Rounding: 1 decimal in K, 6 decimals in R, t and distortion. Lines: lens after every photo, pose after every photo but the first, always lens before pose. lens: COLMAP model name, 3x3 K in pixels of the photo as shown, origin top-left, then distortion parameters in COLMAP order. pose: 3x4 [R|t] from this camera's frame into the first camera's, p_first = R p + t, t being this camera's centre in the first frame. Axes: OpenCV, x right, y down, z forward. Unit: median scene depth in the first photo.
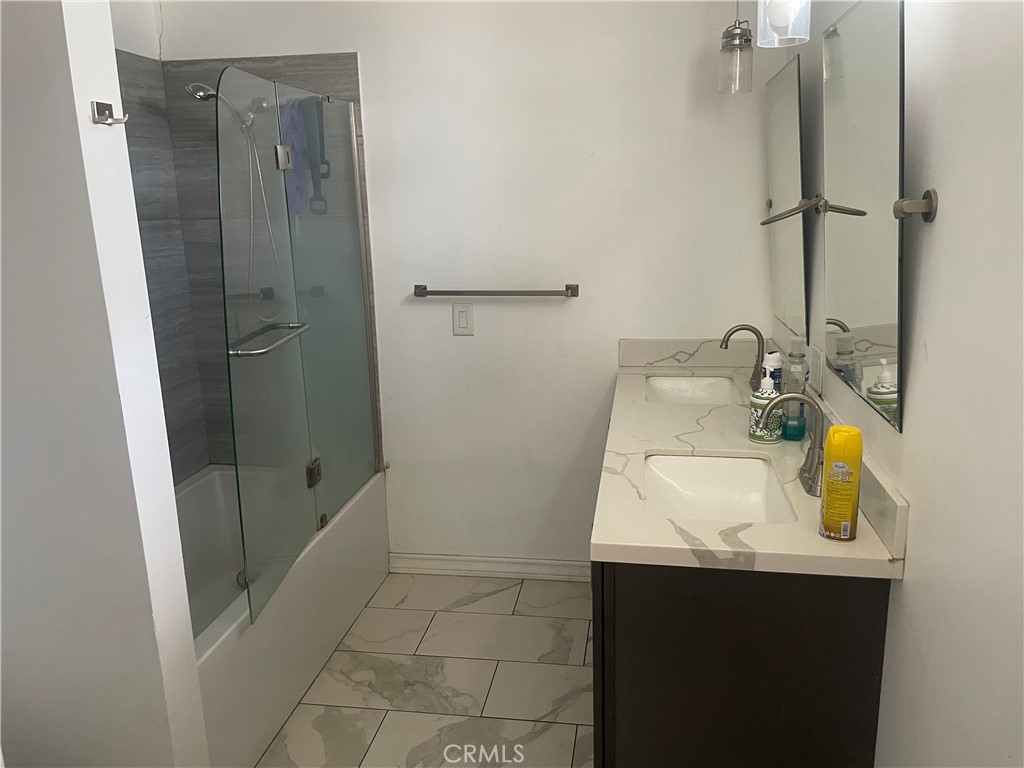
lens RADIAL K [[776.6, 0, 518.6], [0, 776.6, 376.9], [0, 0, 1]] dist [0.086094, -0.115253]
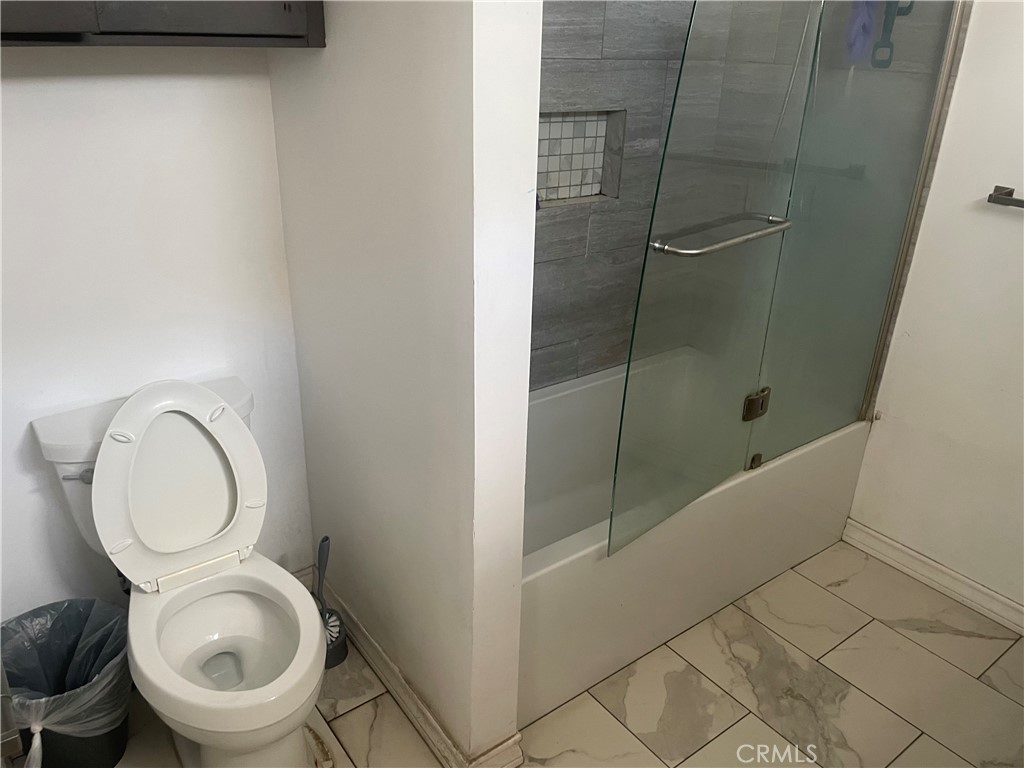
lens RADIAL K [[776.6, 0, 518.6], [0, 776.6, 376.9], [0, 0, 1]] dist [0.086094, -0.115253]
pose [[0.726190, 0.320945, -0.607983, 0.040444], [-0.203908, 0.945102, 0.255352, -0.058485], [0.656559, -0.061462, 0.751766, 0.228265]]
